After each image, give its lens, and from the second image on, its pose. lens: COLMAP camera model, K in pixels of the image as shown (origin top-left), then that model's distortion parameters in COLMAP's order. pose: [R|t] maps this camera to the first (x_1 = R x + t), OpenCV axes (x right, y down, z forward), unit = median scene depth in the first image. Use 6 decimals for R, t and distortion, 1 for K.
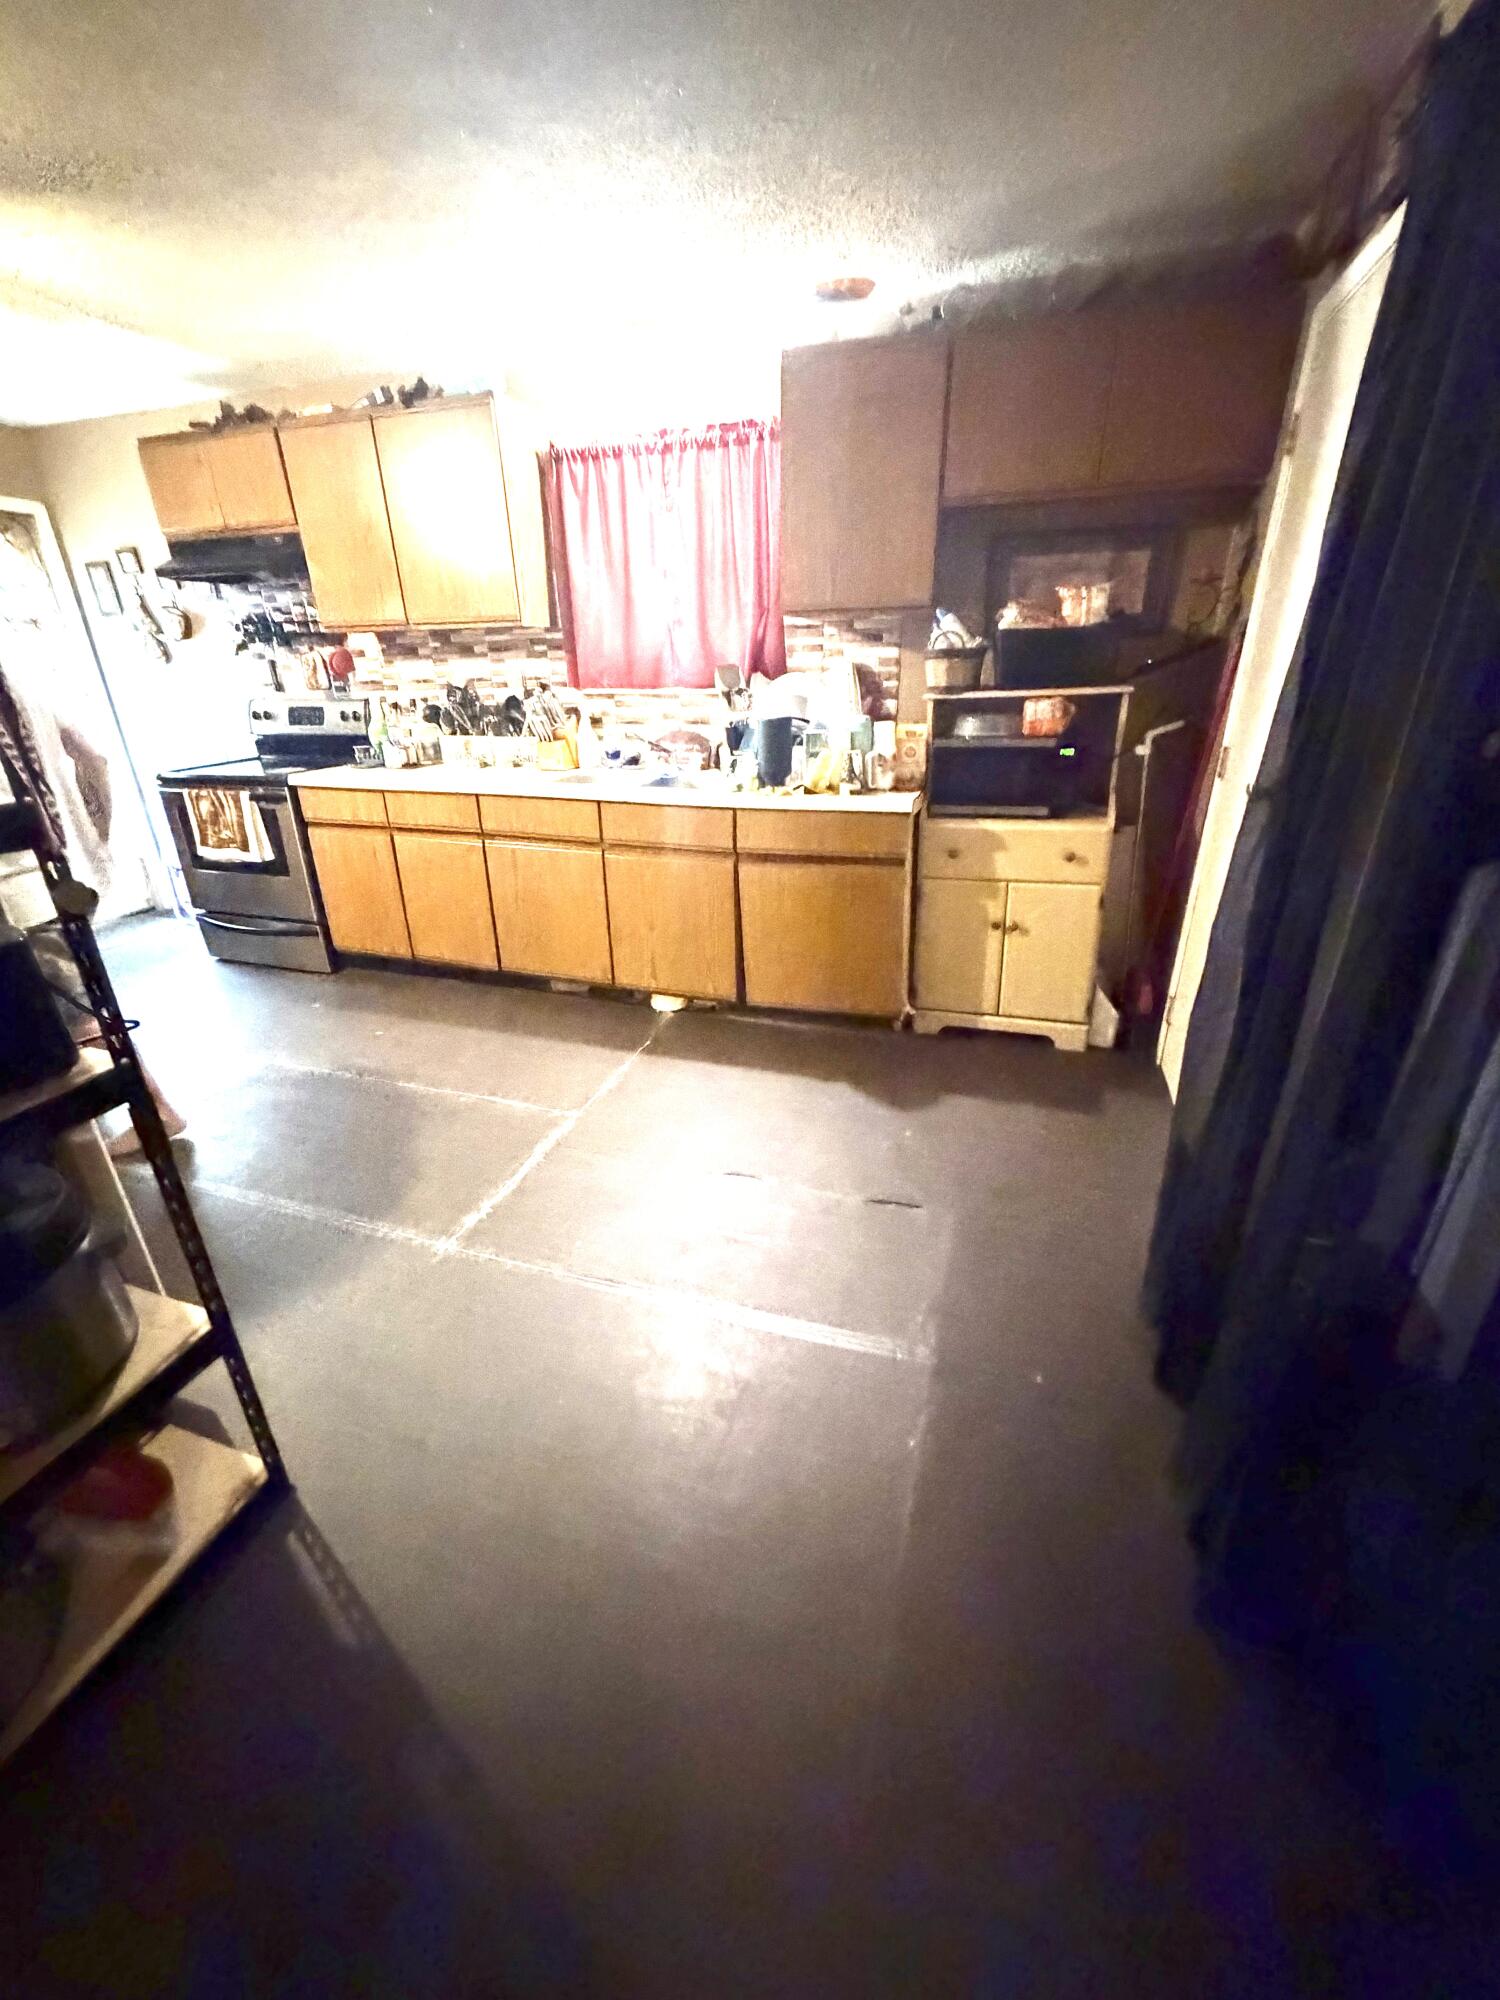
lens RADIAL K [[800.3, 0, 750.0], [0, 800.3, 1000.0], [0, 0, 1]] dist [0.000648, 0.000177]
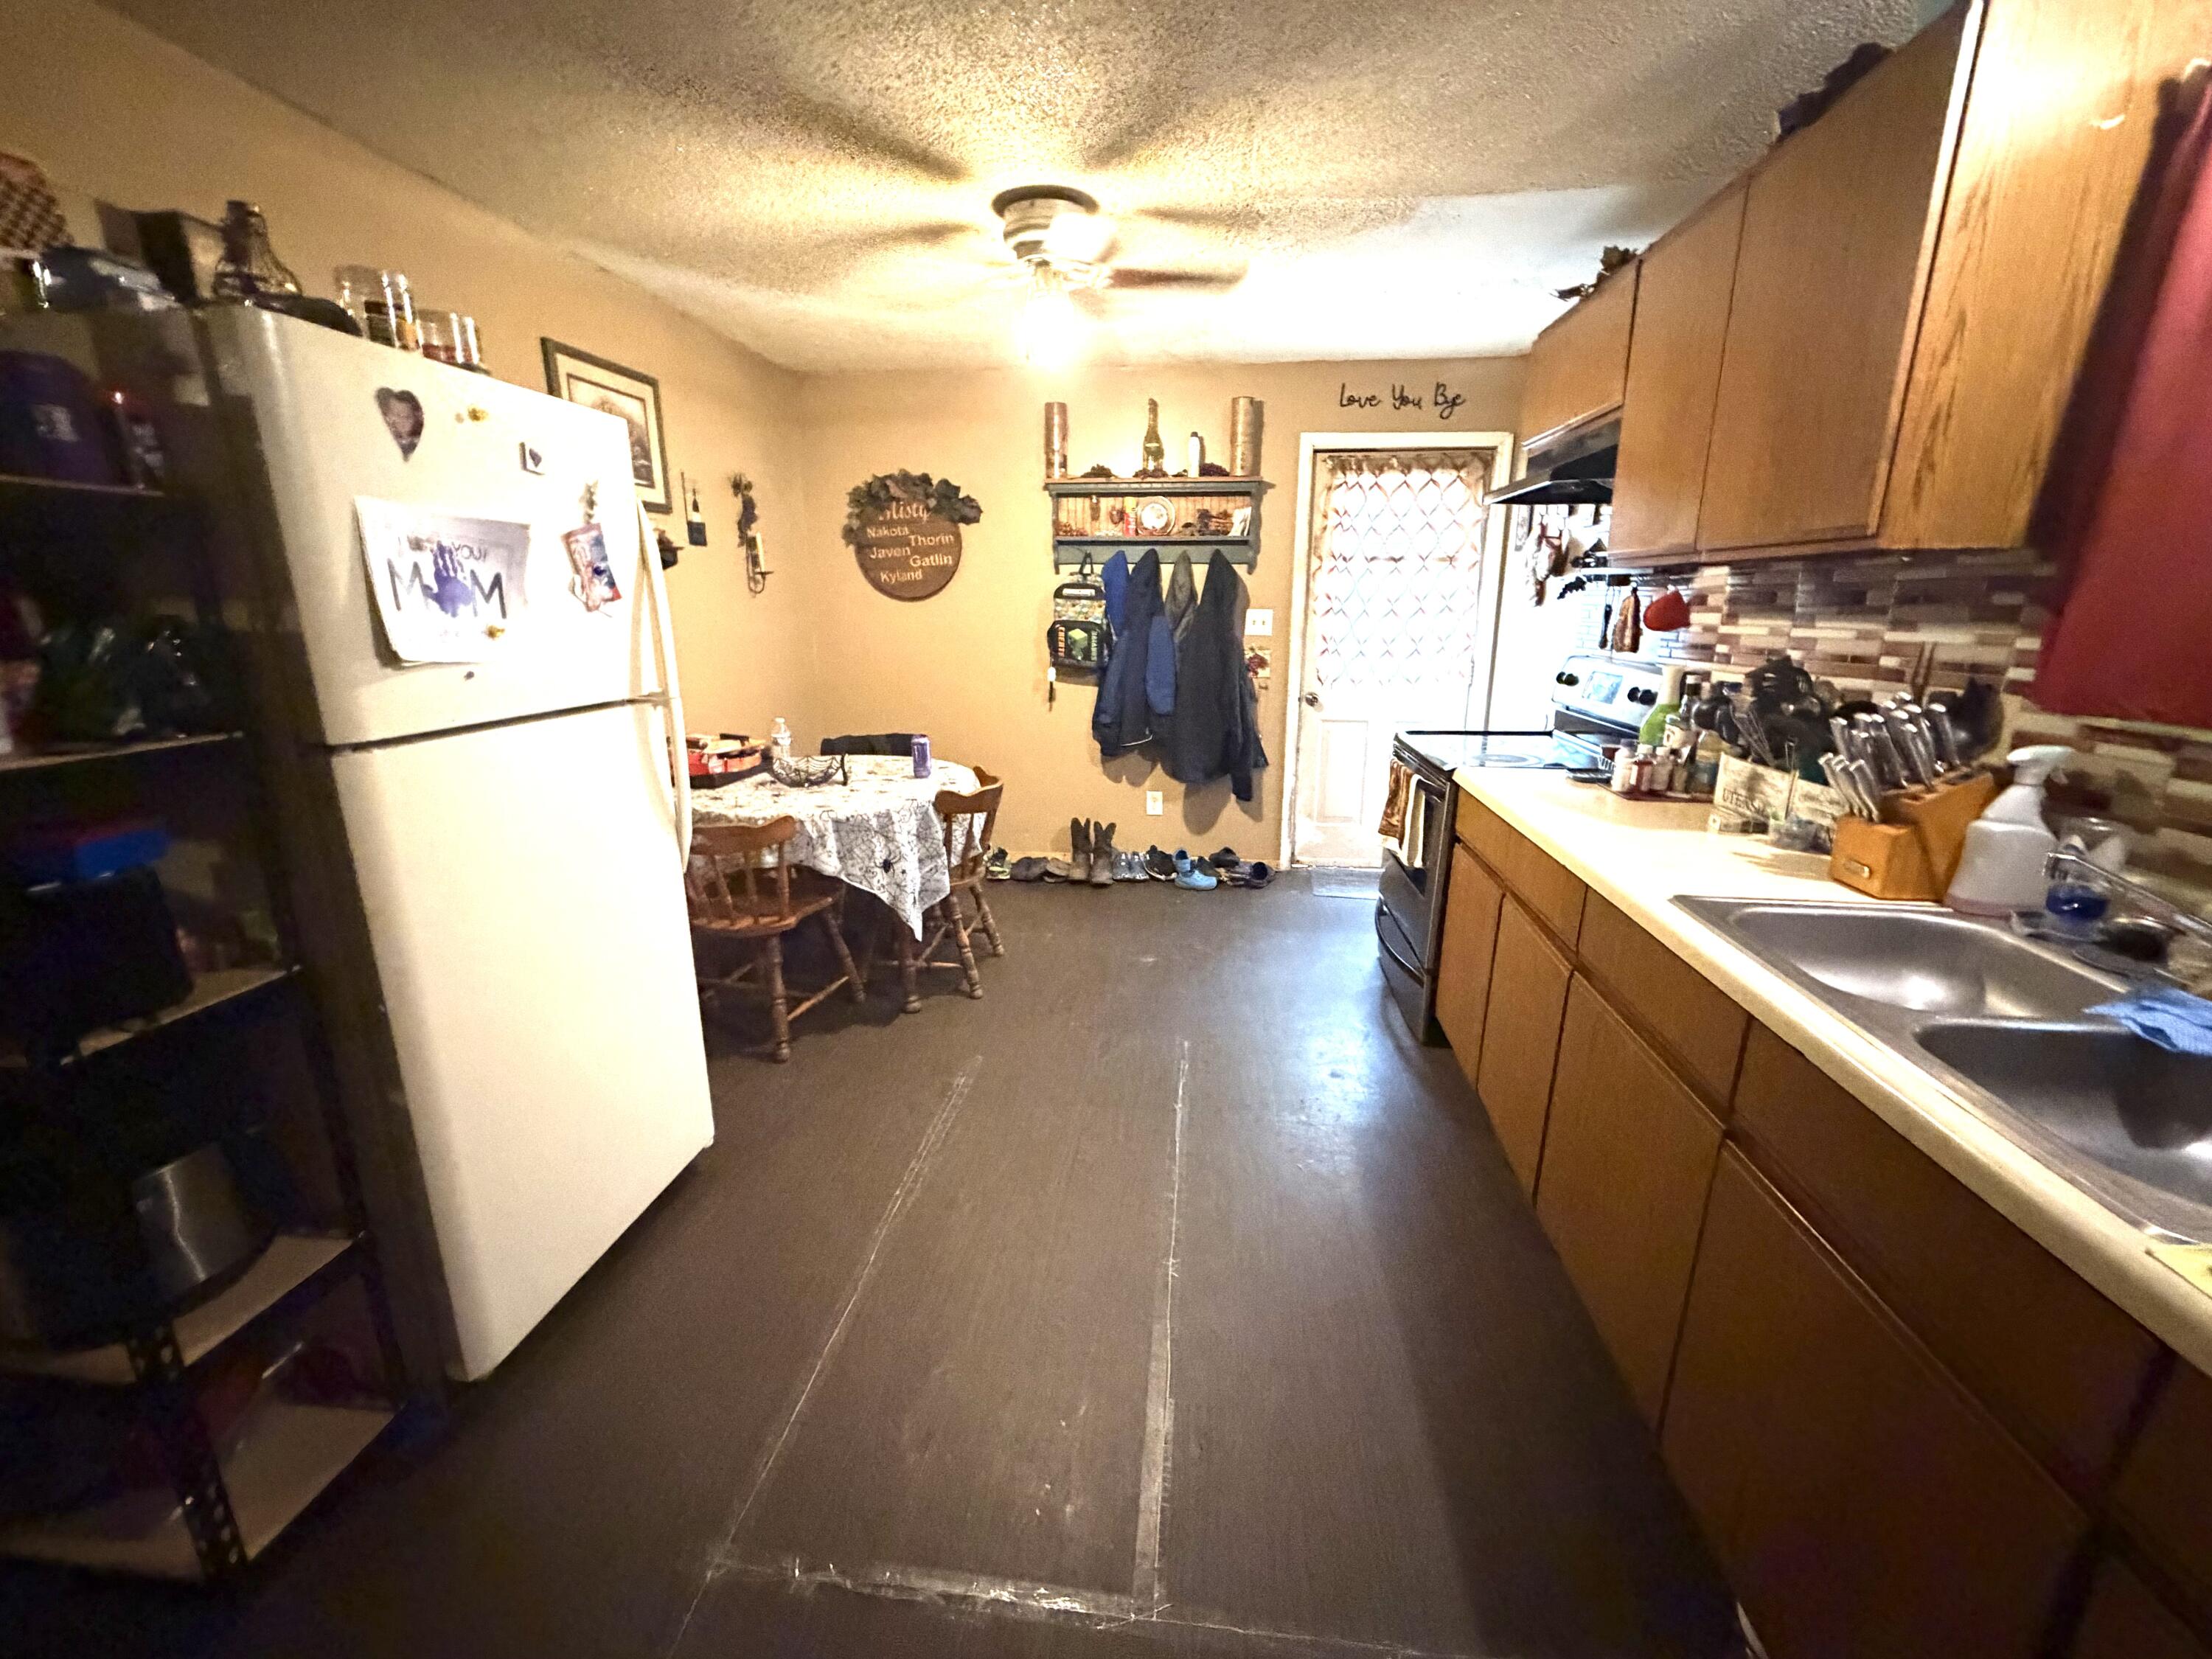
lens RADIAL K [[885.2, 0, 1106.0], [0, 885.2, 829.5], [0, 0, 1]] dist [0.000648, 0.000177]
pose [[0.216026, 0.267466, -0.939039, 0.079556], [-0.393882, 0.903892, 0.166843, -0.227815], [0.893415, 0.333828, 0.300614, 0.494395]]
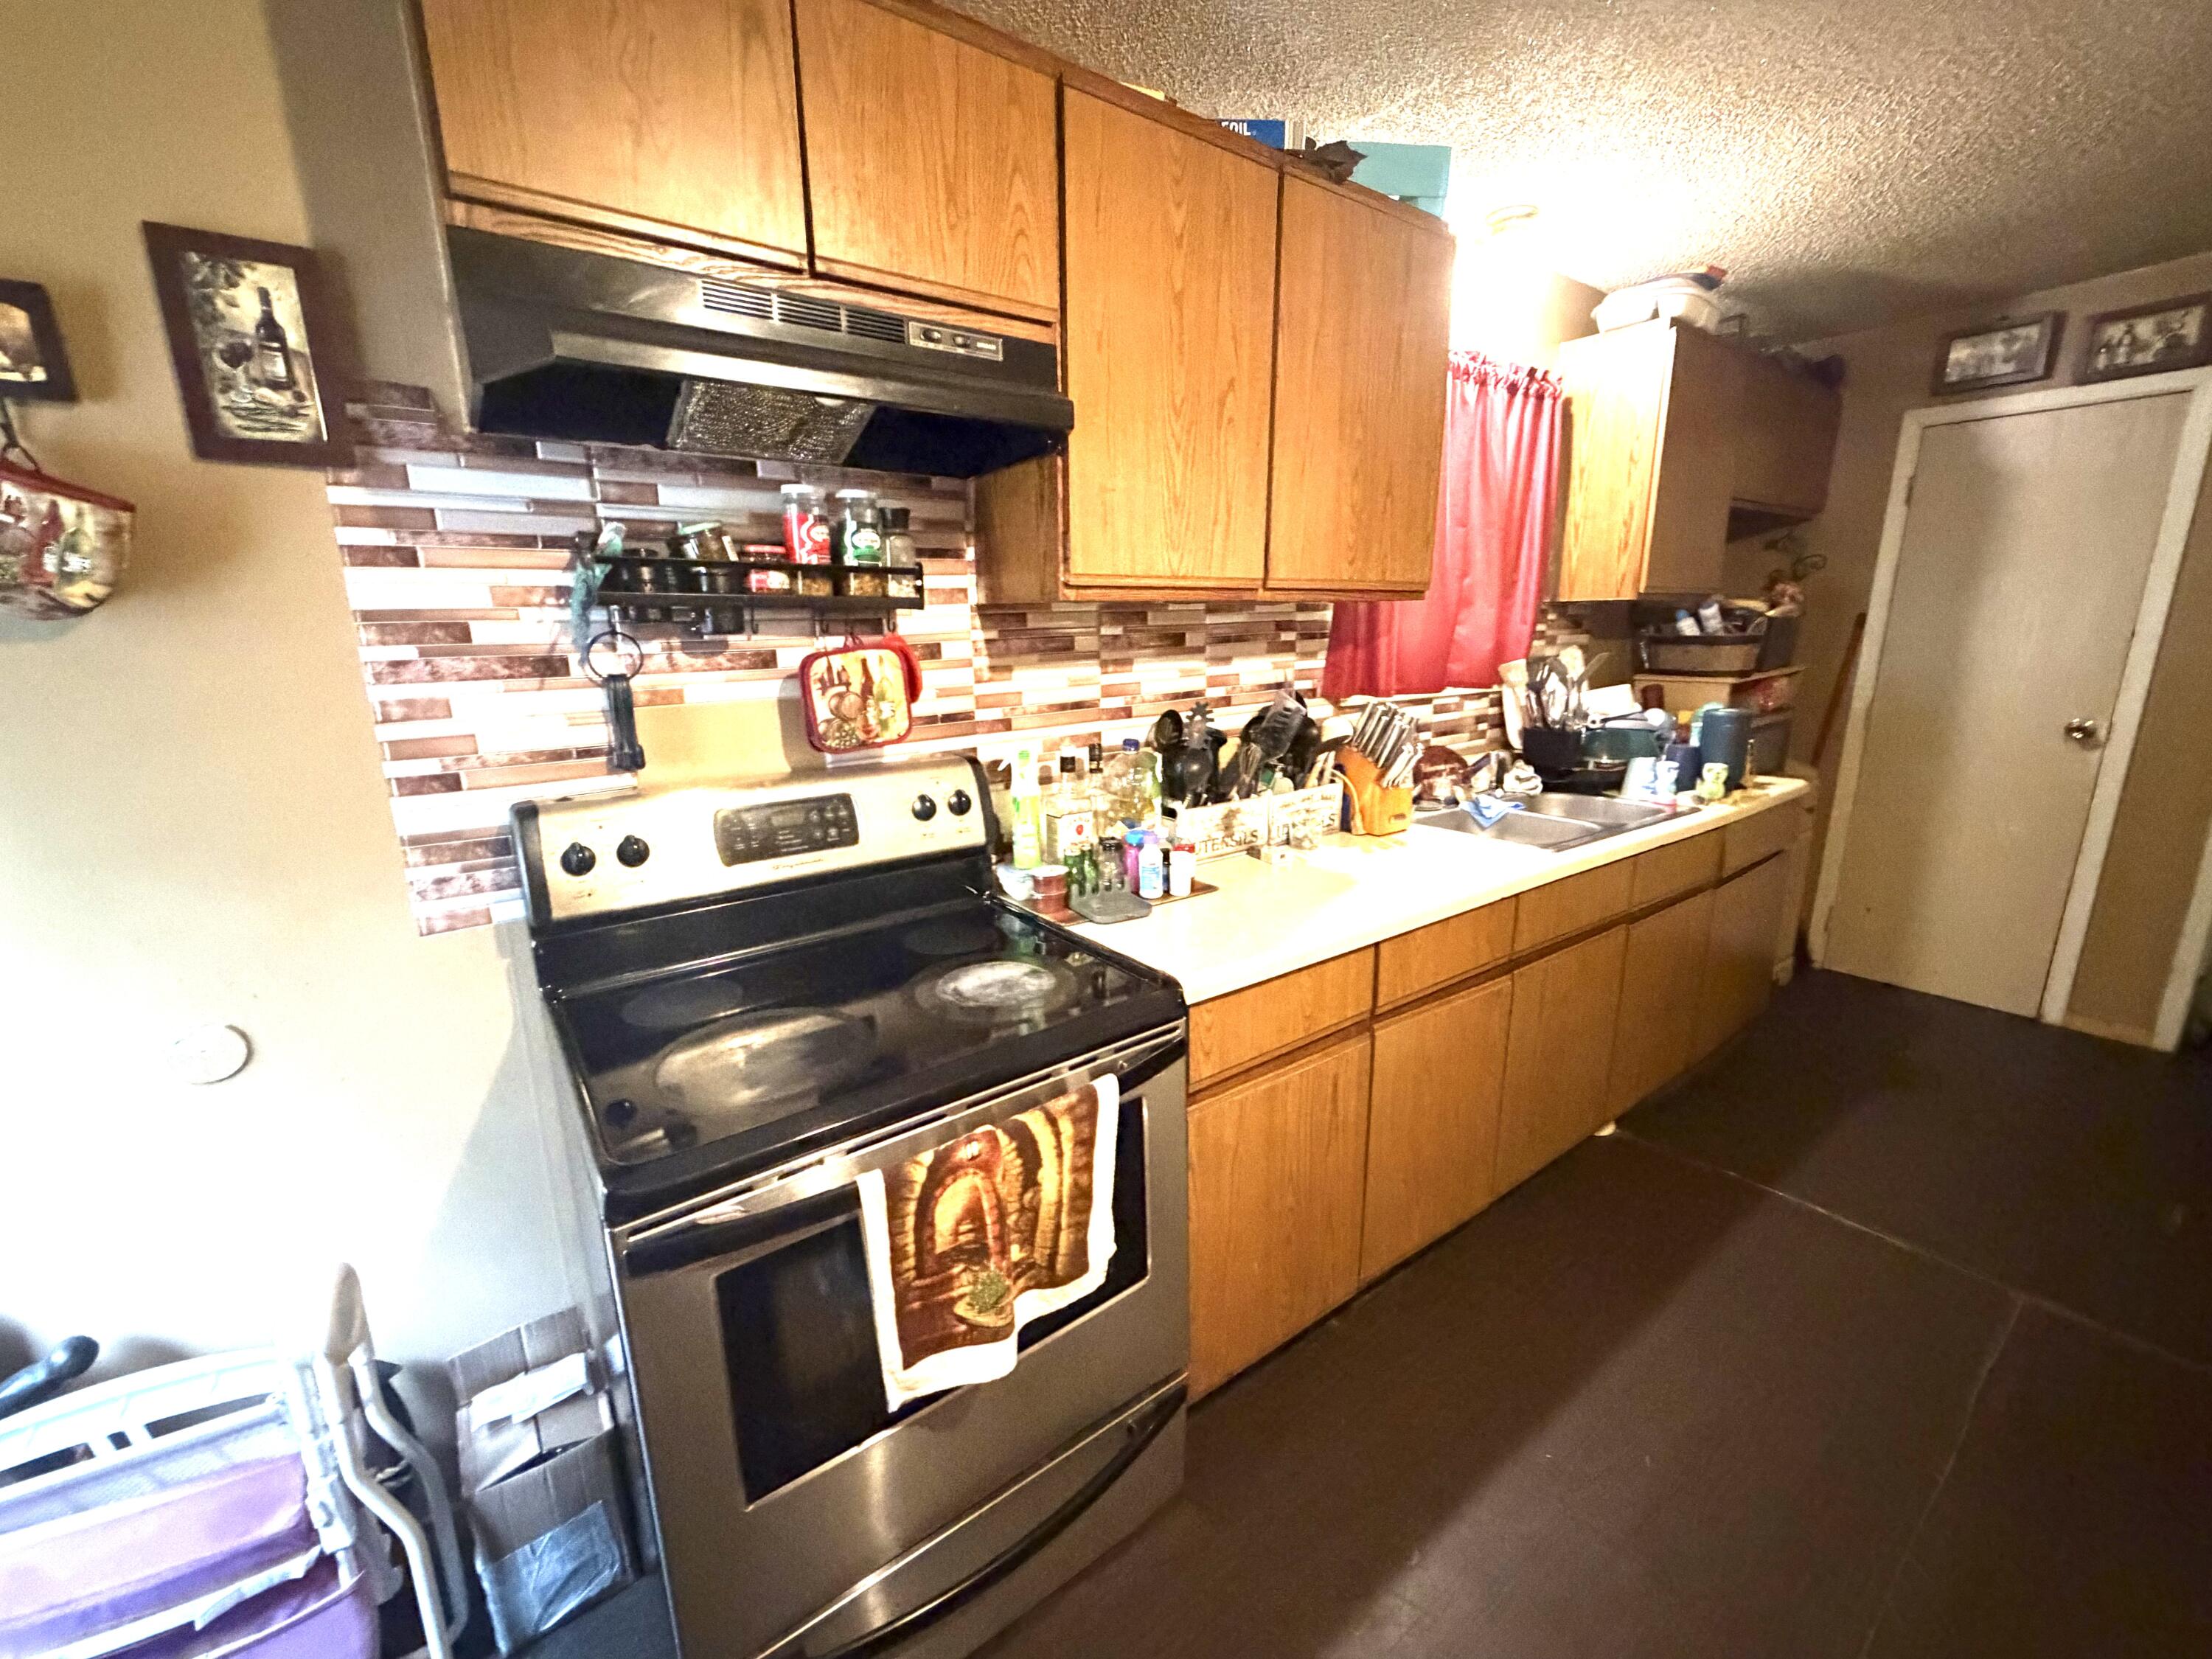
lens RADIAL K [[885.2, 0, 1106.0], [0, 885.2, 829.5], [0, 0, 1]] dist [0.000648, 0.000177]
pose [[0.566322, -0.175978, 0.805177, -0.847101], [0.337504, 0.940788, -0.031767, -0.323133], [-0.751911, 0.289741, 0.592183, 0.738831]]
